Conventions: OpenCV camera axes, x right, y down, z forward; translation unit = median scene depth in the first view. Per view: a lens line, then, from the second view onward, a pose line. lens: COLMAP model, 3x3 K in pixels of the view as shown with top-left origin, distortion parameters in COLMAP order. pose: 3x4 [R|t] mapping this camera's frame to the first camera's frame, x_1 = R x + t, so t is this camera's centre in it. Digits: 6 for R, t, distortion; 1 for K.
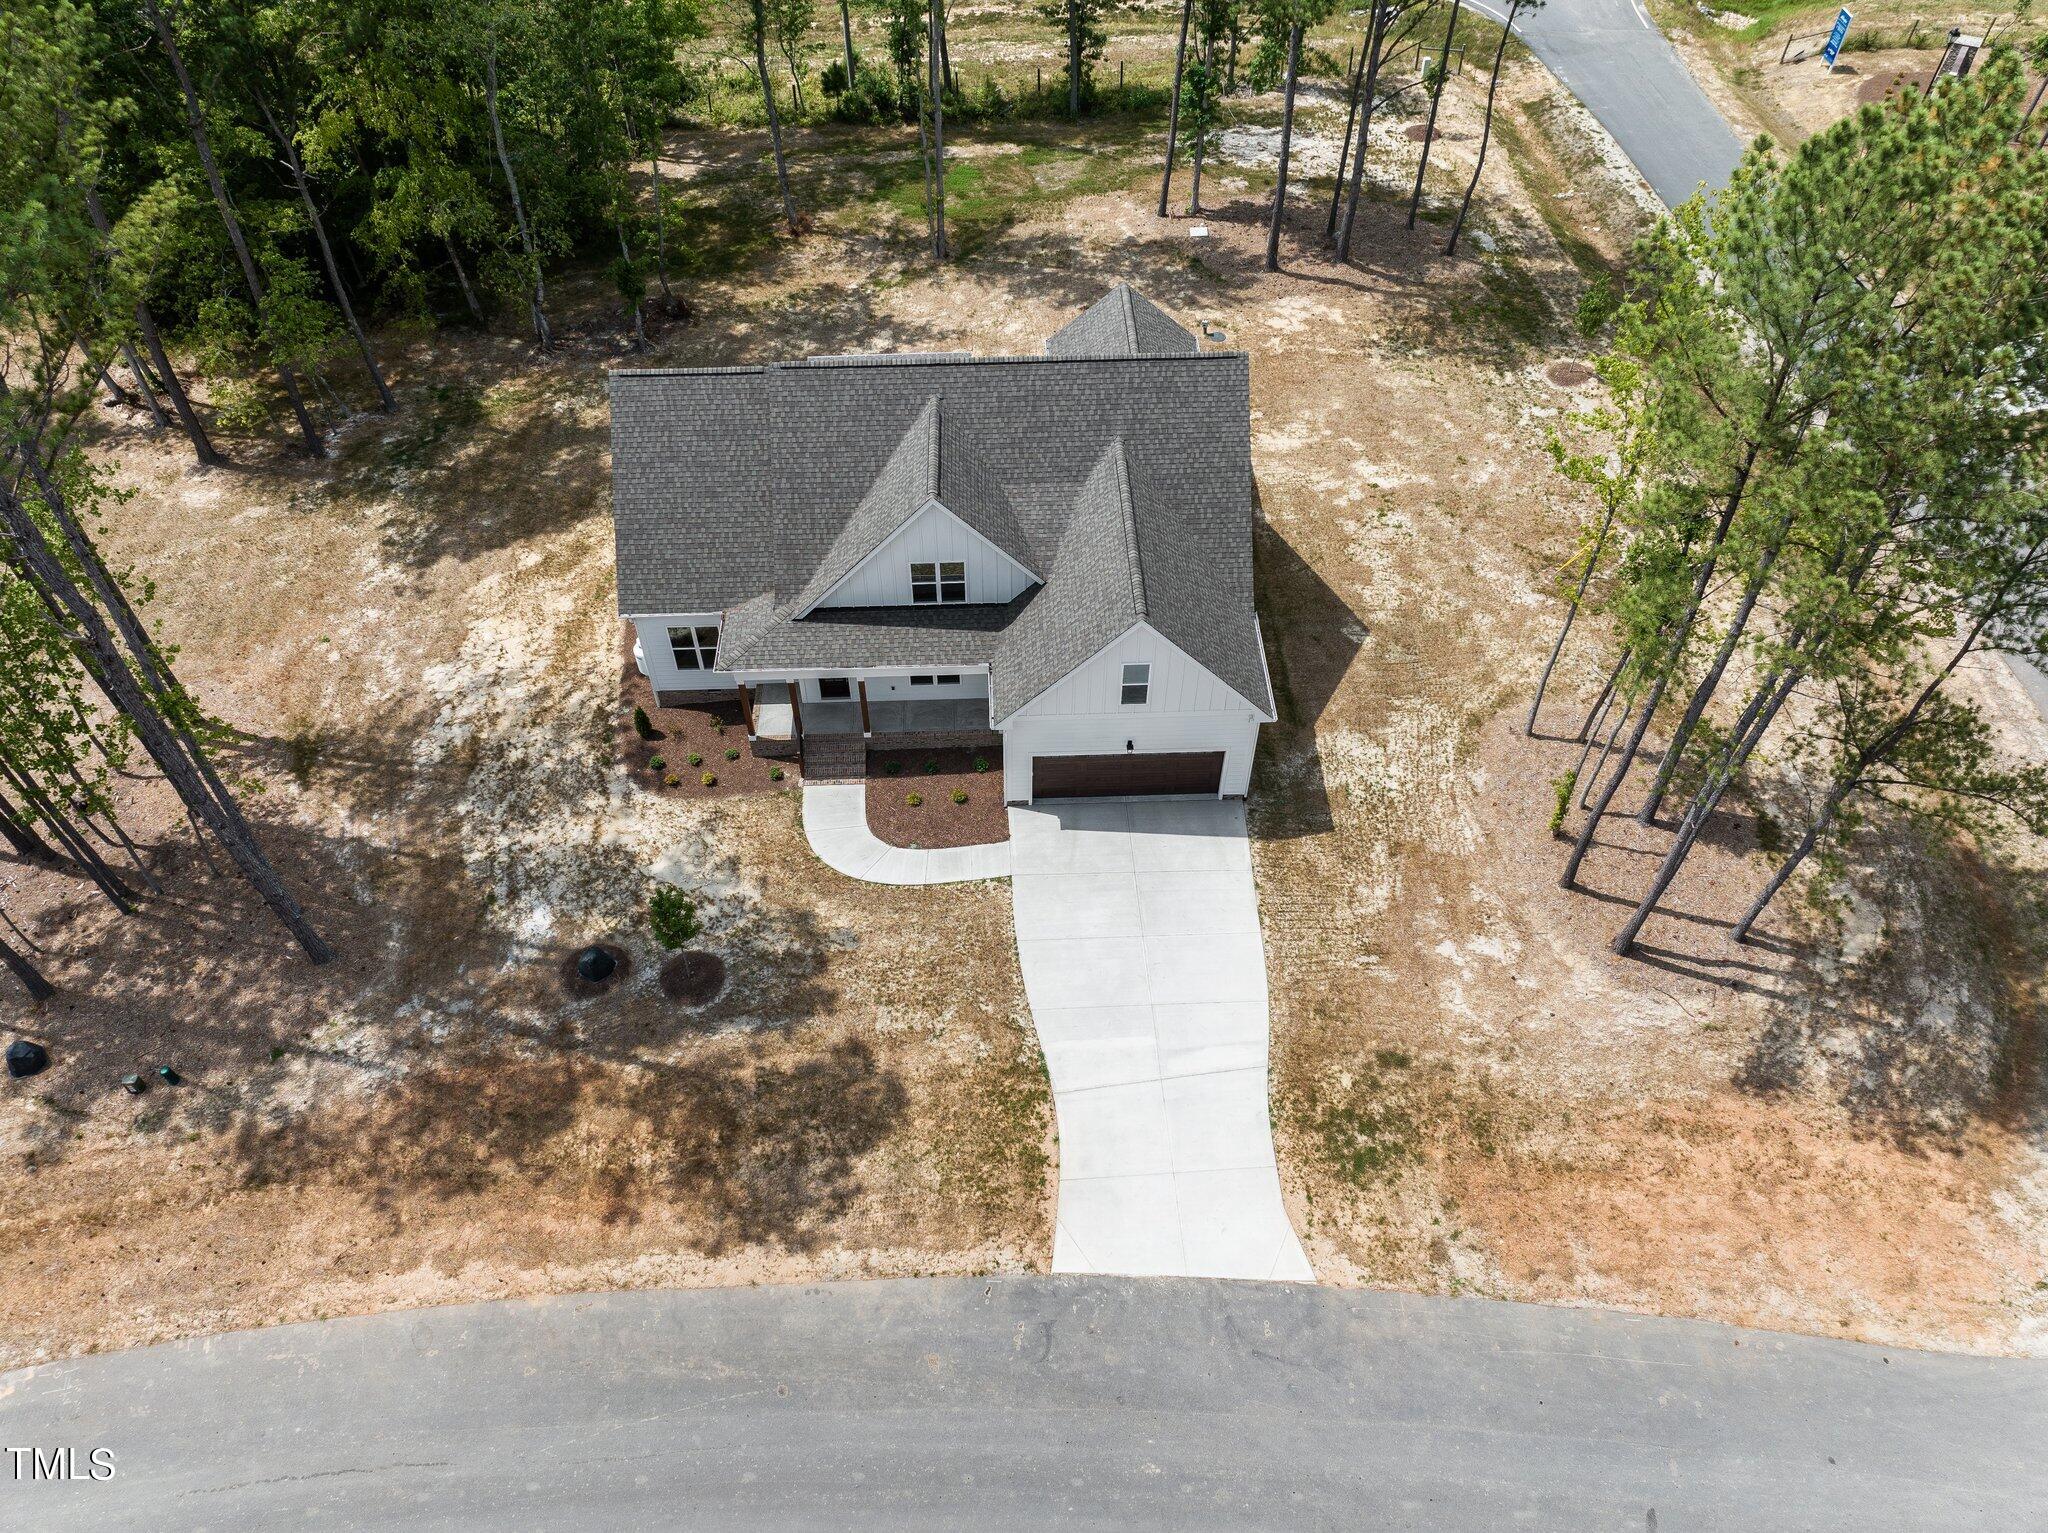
lens RADIAL K [[1458.8, 0, 1029.4], [0, 1458.8, 760.3], [0, 0, 1]] dist [-0.062978, -0.000700]
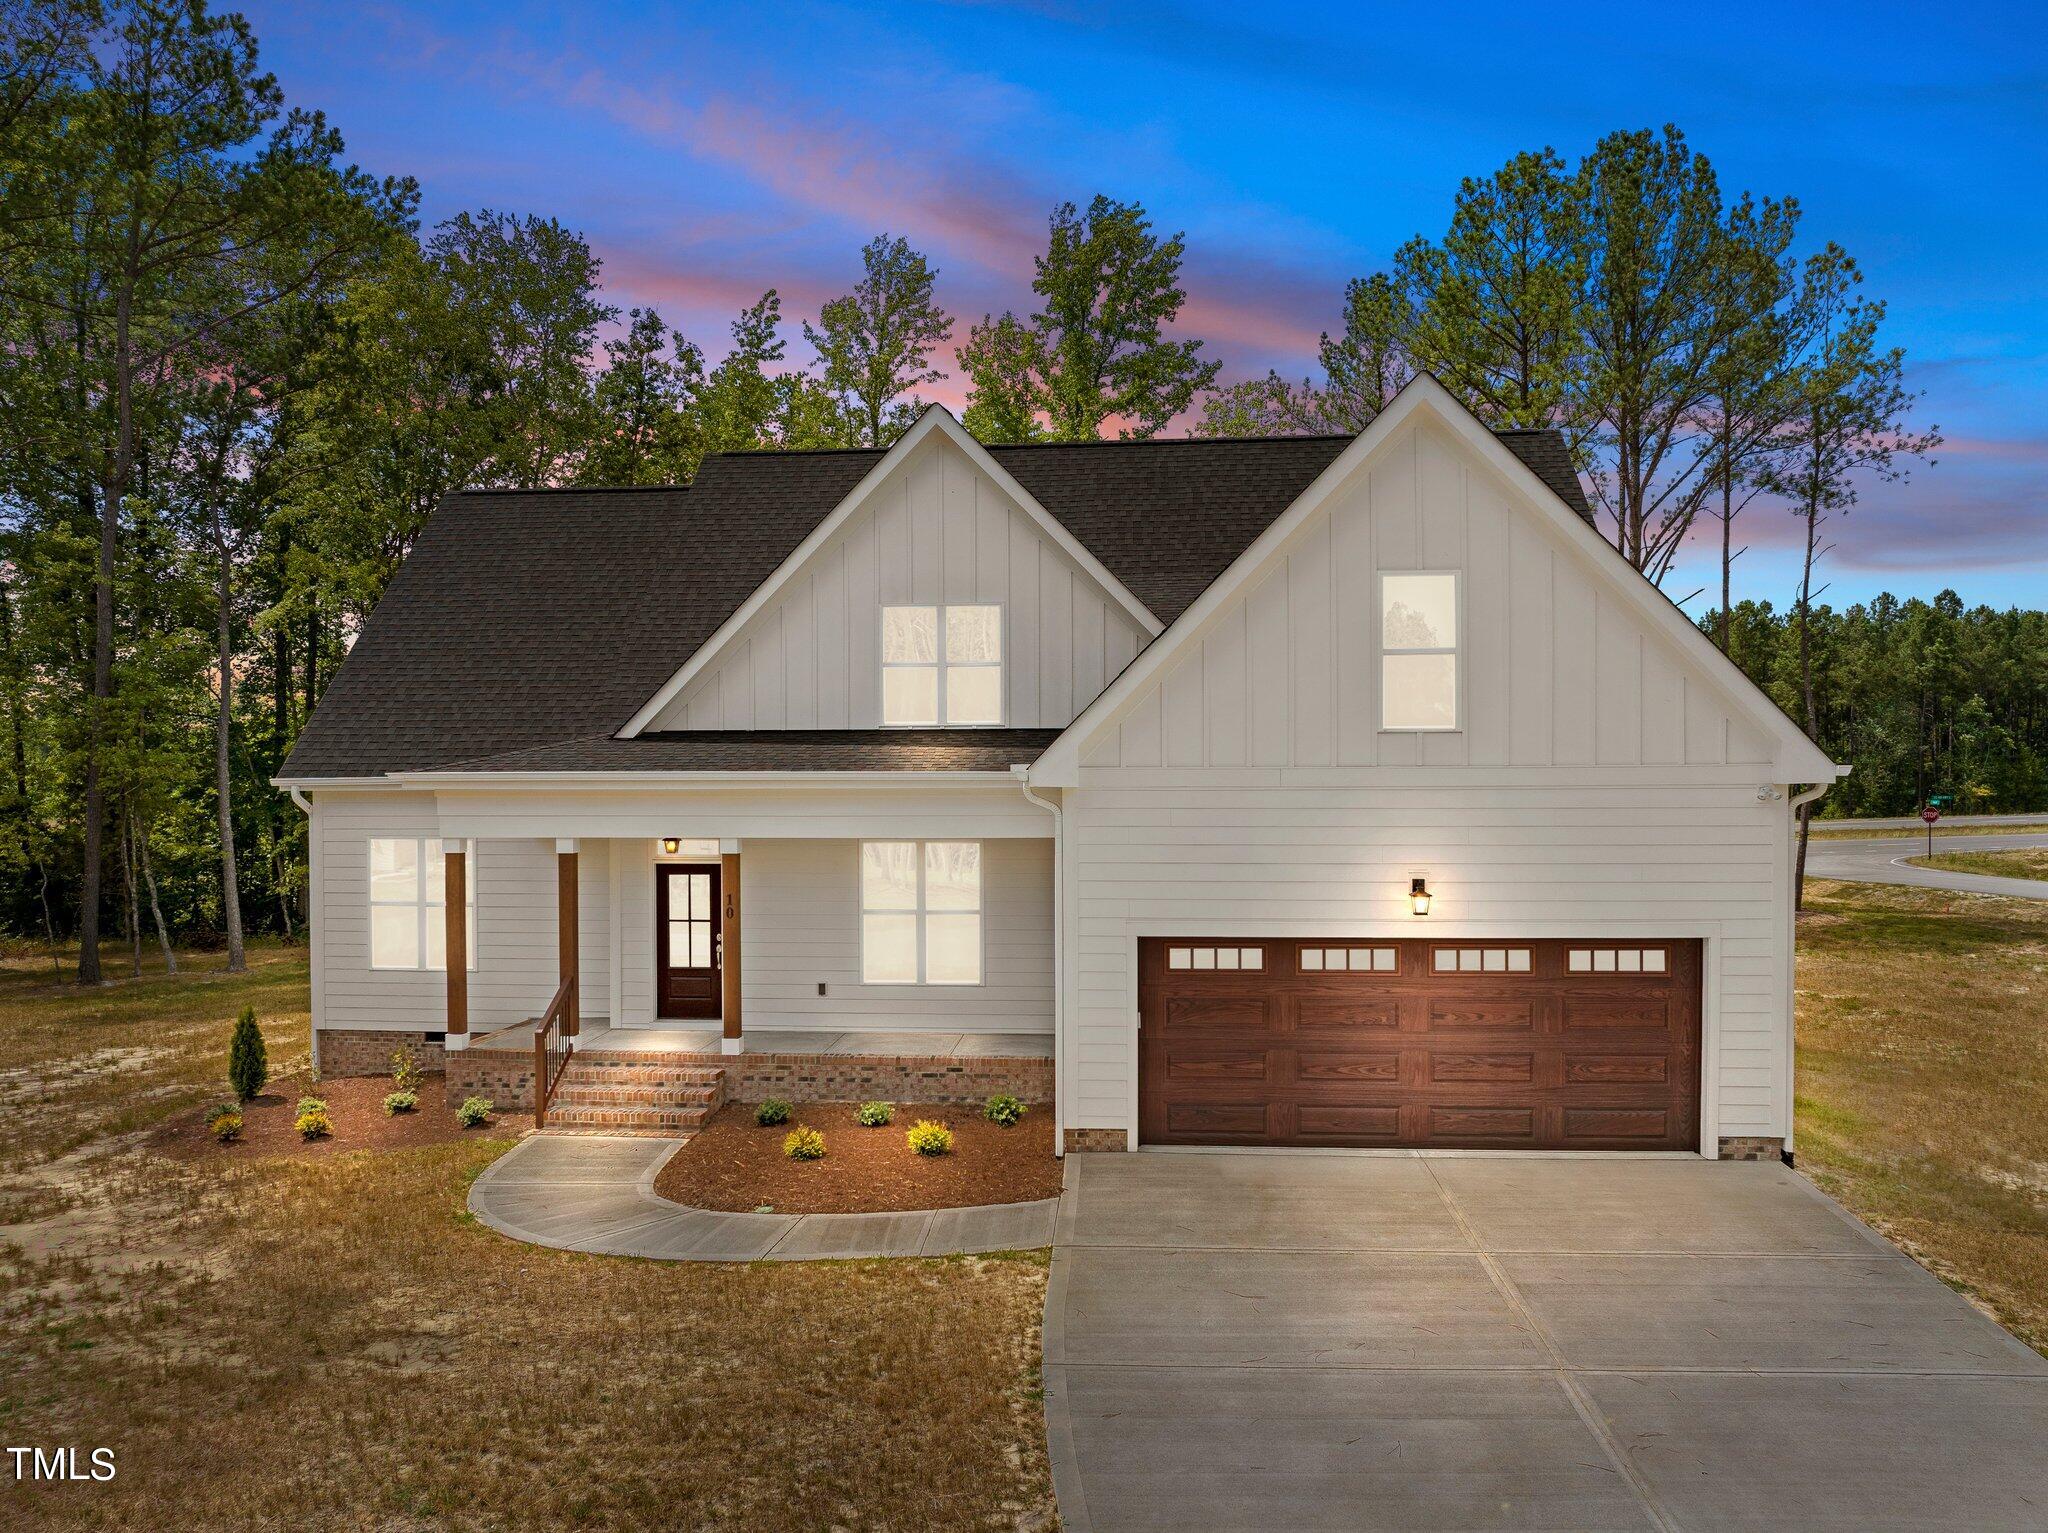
lens RADIAL K [[1444.8, 0, 1006.2], [0, 1444.8, 786.4], [0, 0, 1]] dist [-0.036067, 0.000849]
pose [[0.990384, -0.007861, -0.138120, 0.019998], [-0.099165, 0.655812, -0.748383, 0.246401], [0.096463, 0.754883, 0.648727, 0.778027]]
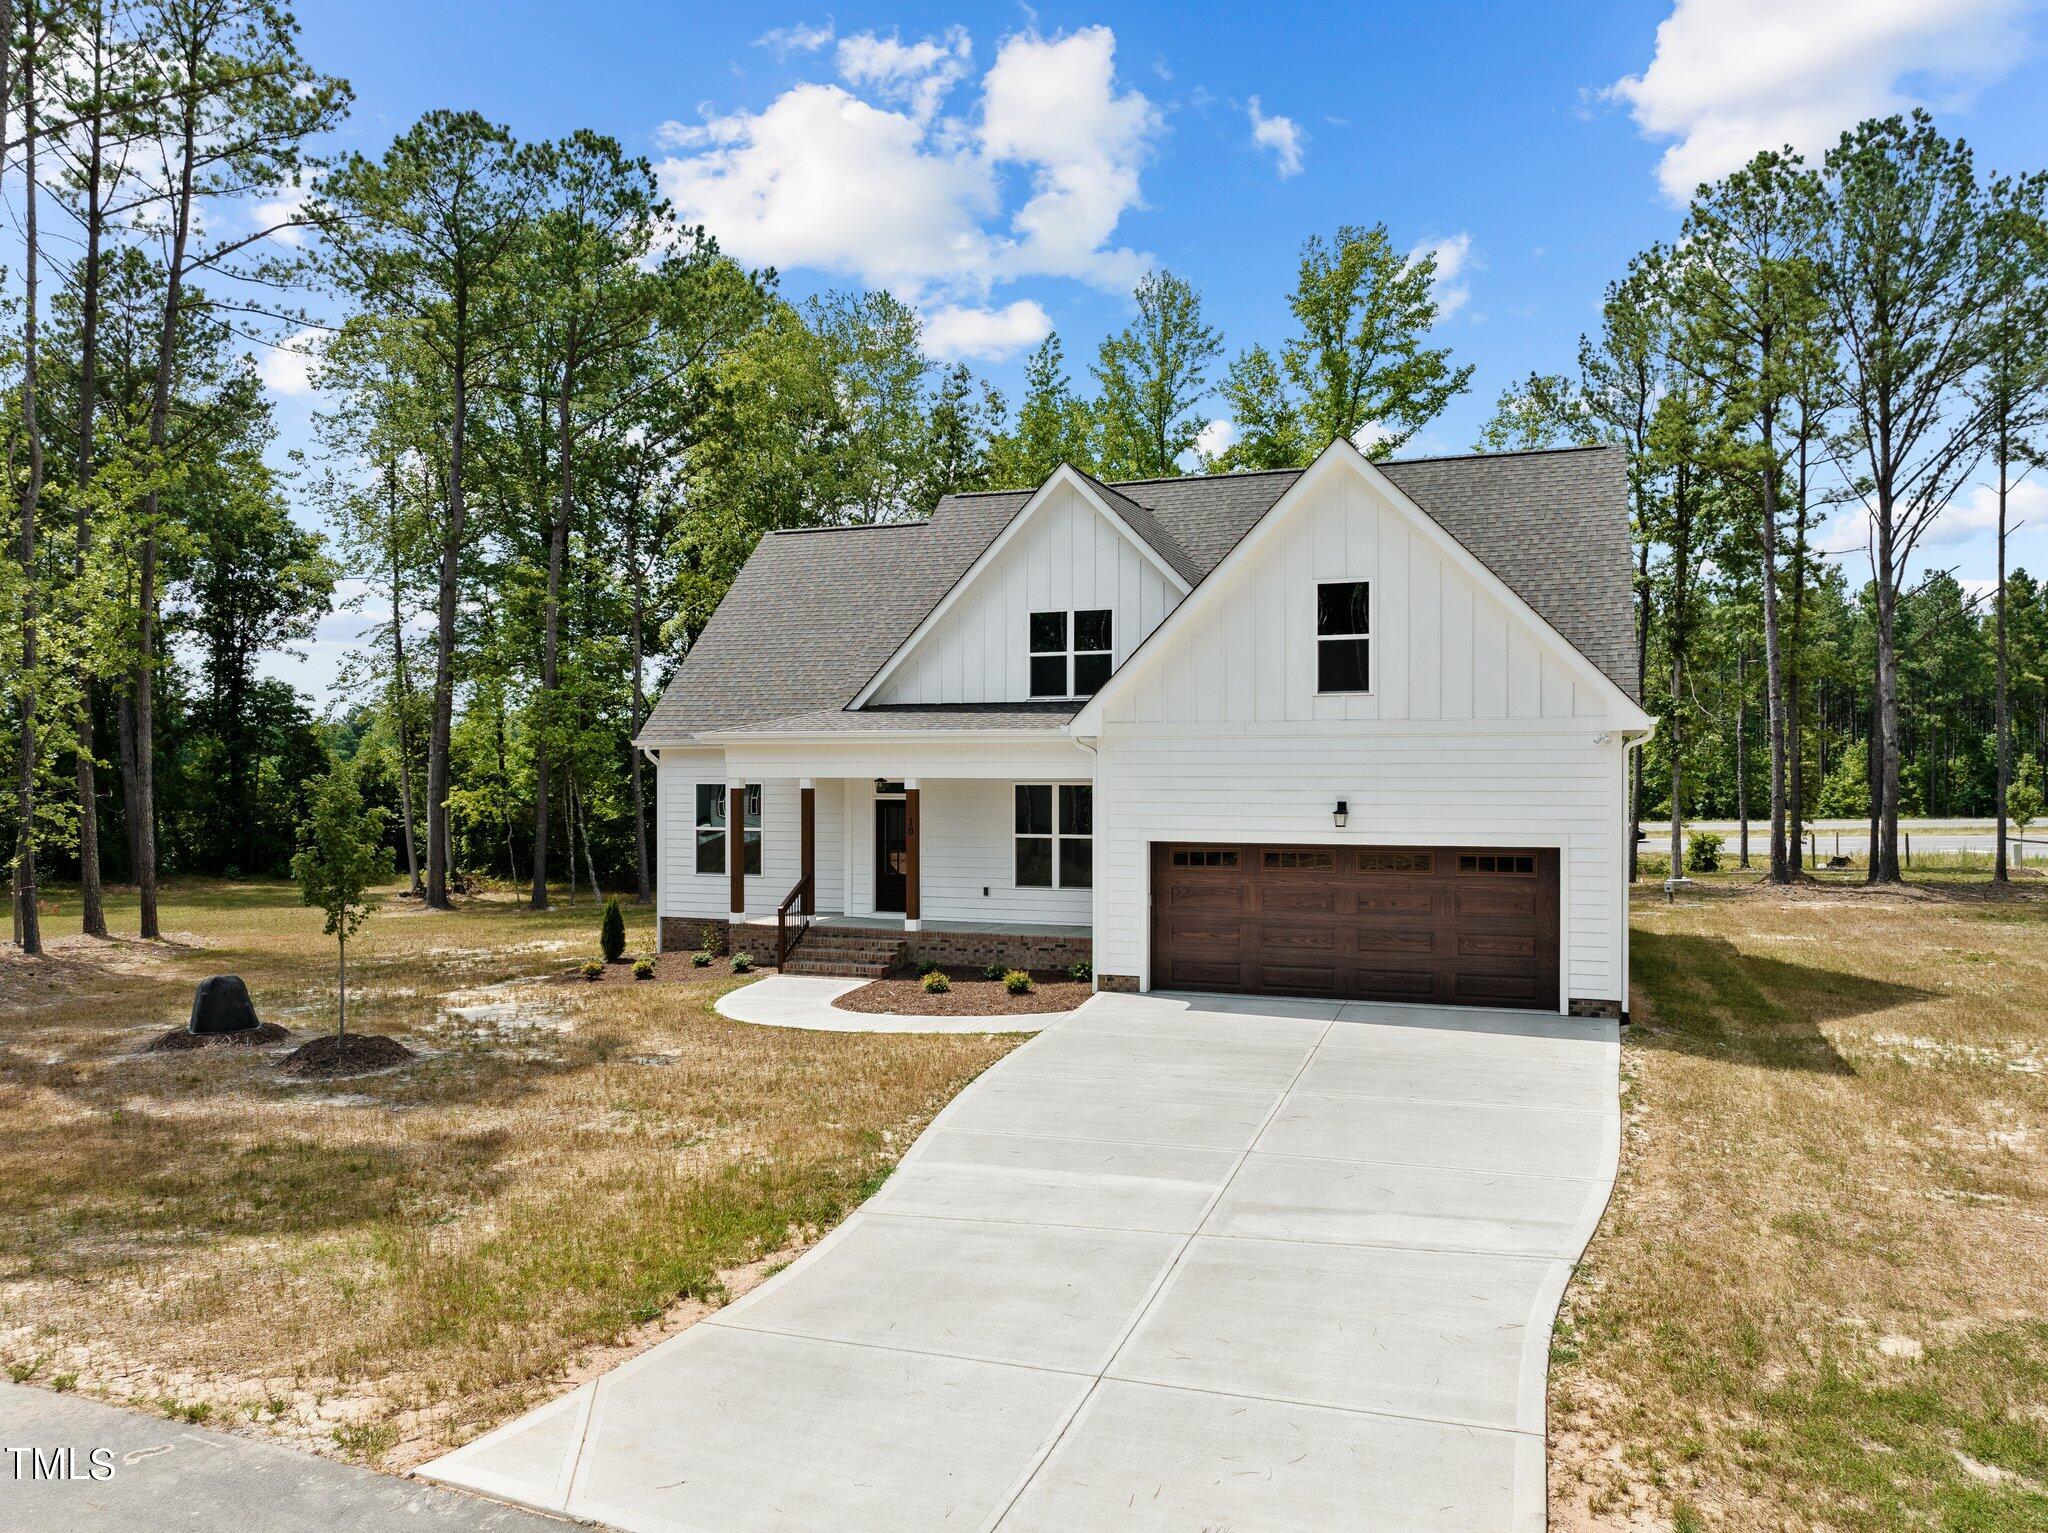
lens RADIAL K [[1458.0, 0, 1017.4], [0, 1458.0, 773.9], [0, 0, 1]] dist [-0.043542, -0.014980]
pose [[0.915767, -0.005318, -0.401674, 0.169108], [-0.300870, 0.653461, -0.694598, 0.356780], [0.266172, 0.756941, 0.596819, 0.702910]]
